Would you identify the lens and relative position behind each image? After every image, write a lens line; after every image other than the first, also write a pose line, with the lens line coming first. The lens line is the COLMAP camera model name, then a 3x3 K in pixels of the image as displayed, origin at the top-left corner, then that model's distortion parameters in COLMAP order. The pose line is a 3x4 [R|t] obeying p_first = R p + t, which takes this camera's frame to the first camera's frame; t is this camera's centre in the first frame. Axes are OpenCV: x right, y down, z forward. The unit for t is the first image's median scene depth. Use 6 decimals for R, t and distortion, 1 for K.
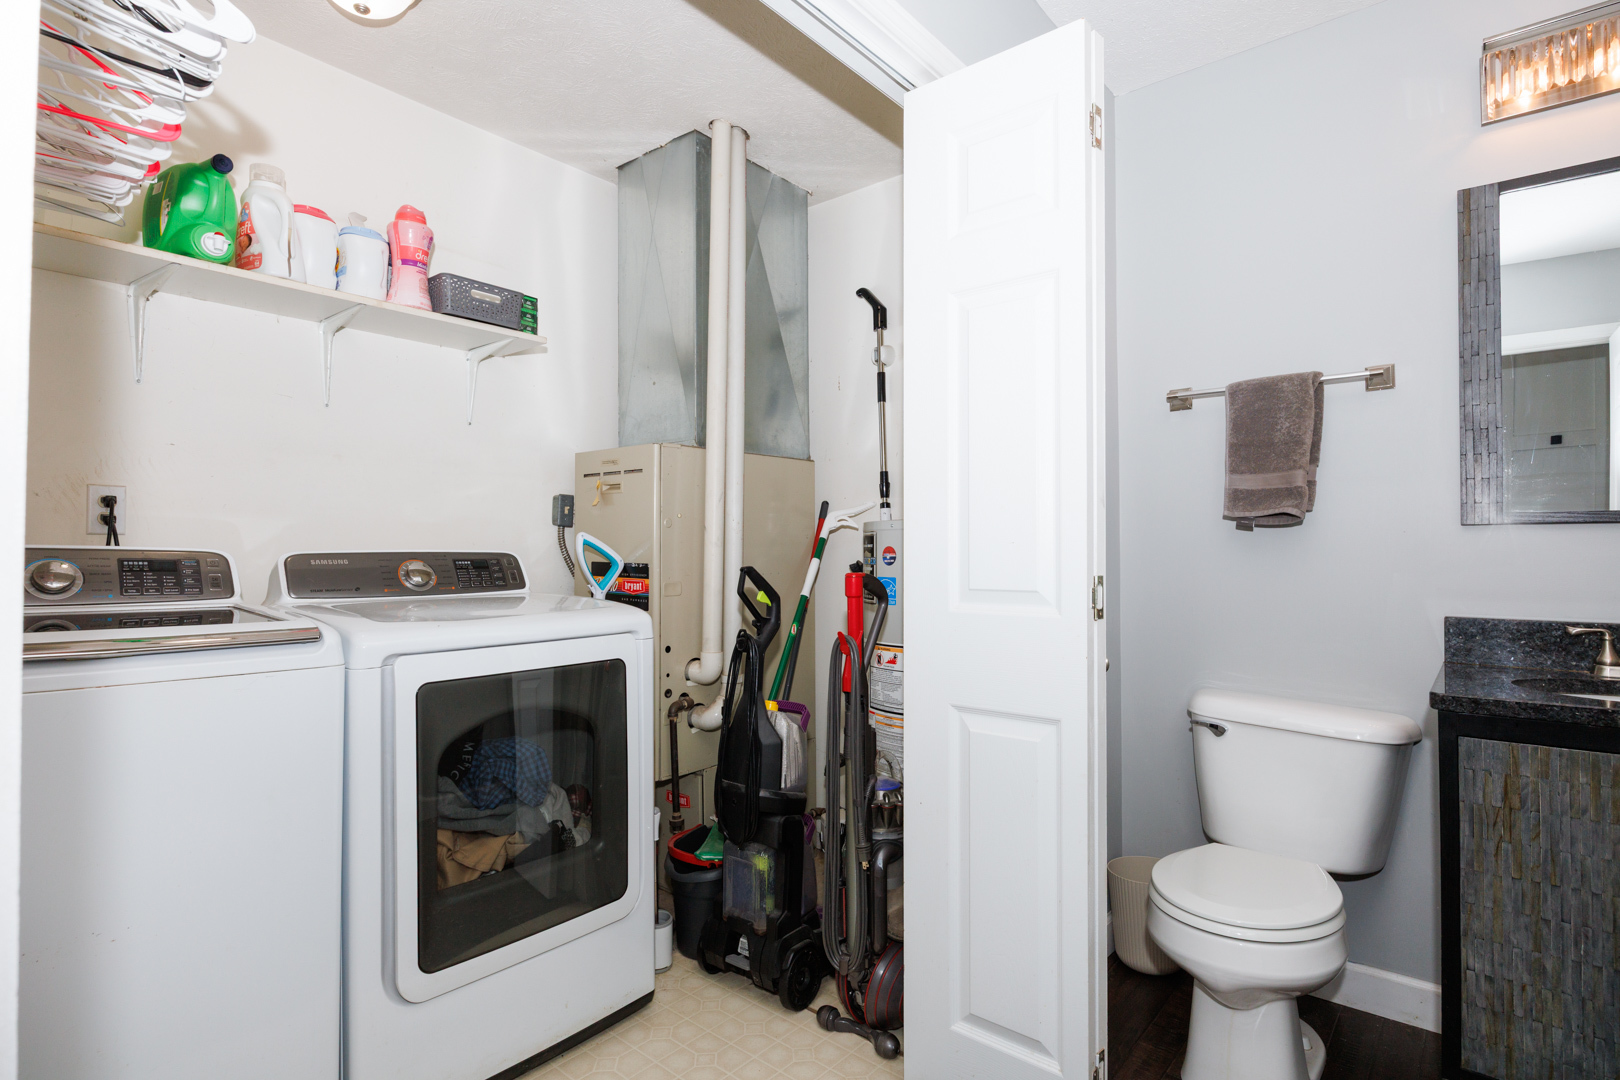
lens RADIAL K [[813.4, 0, 840.9], [0, 813.4, 534.3], [0, 0, 1]] dist [-0.009557, -0.000846]
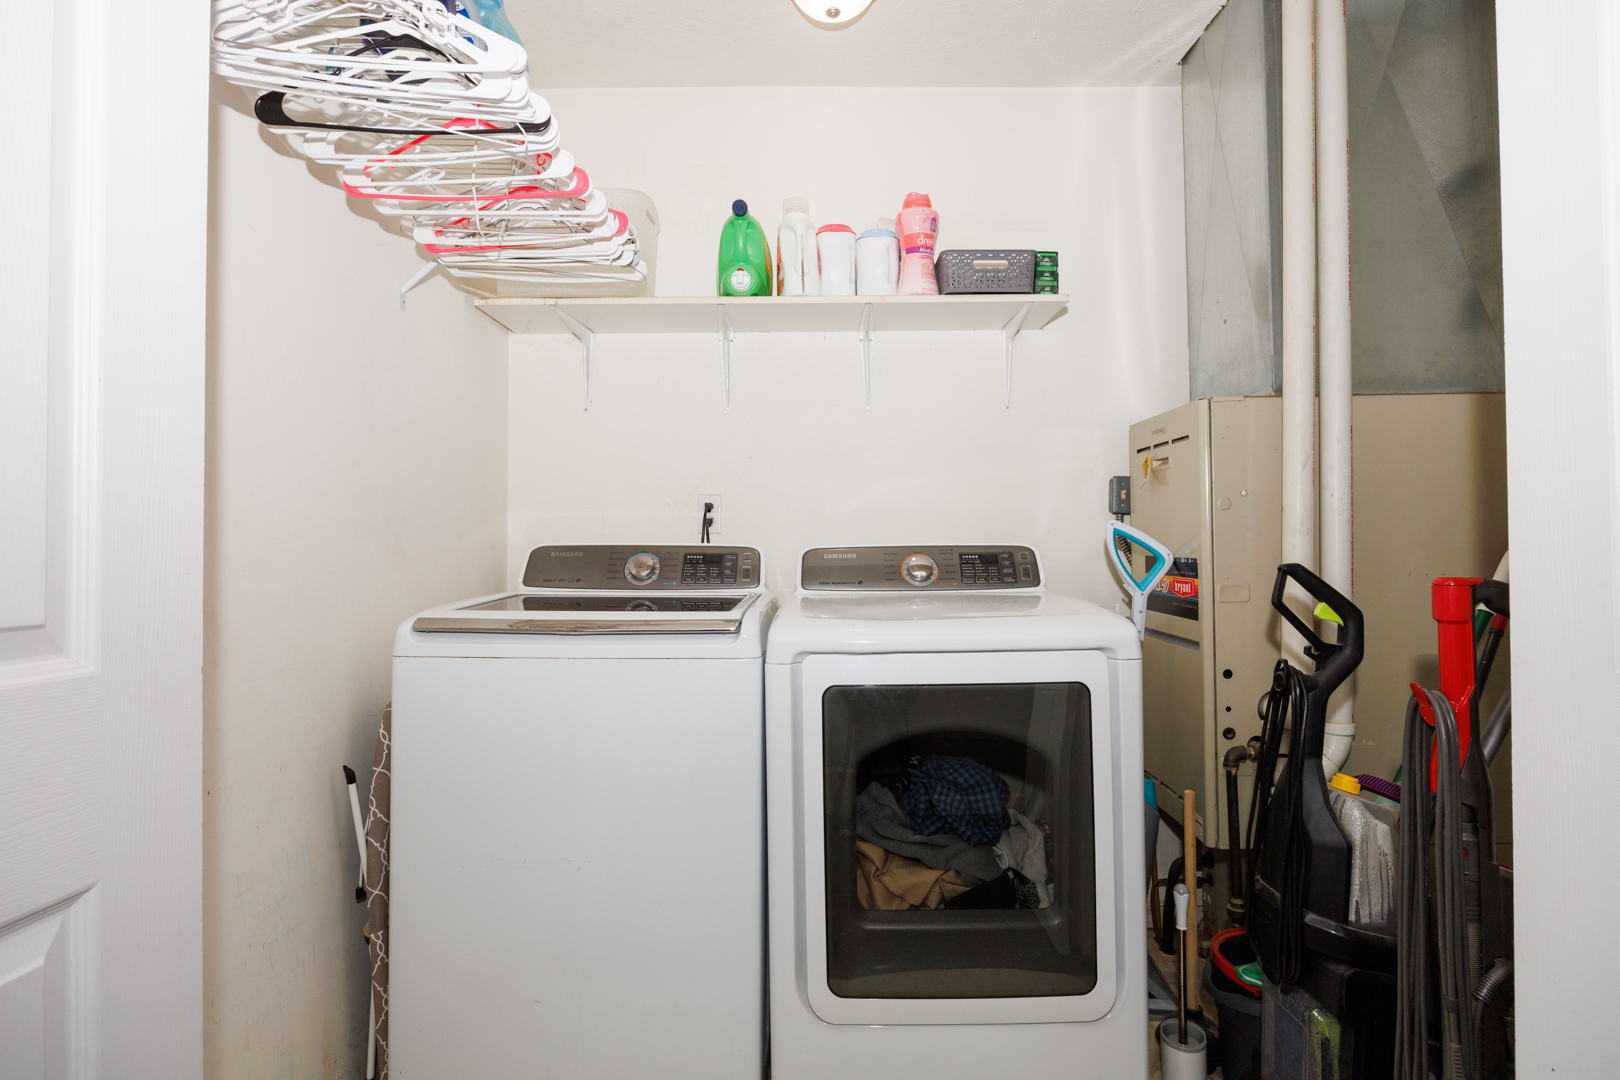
lens RADIAL K [[813.4, 0, 807.5], [0, 813.4, 534.9], [0, 0, 1]] dist [-0.009557, -0.000846]
pose [[0.625760, -0.018229, -0.779802, 0.164799], [0.025480, 0.999671, -0.002922, 0.009227], [0.779599, -0.018041, 0.626019, 0.313723]]
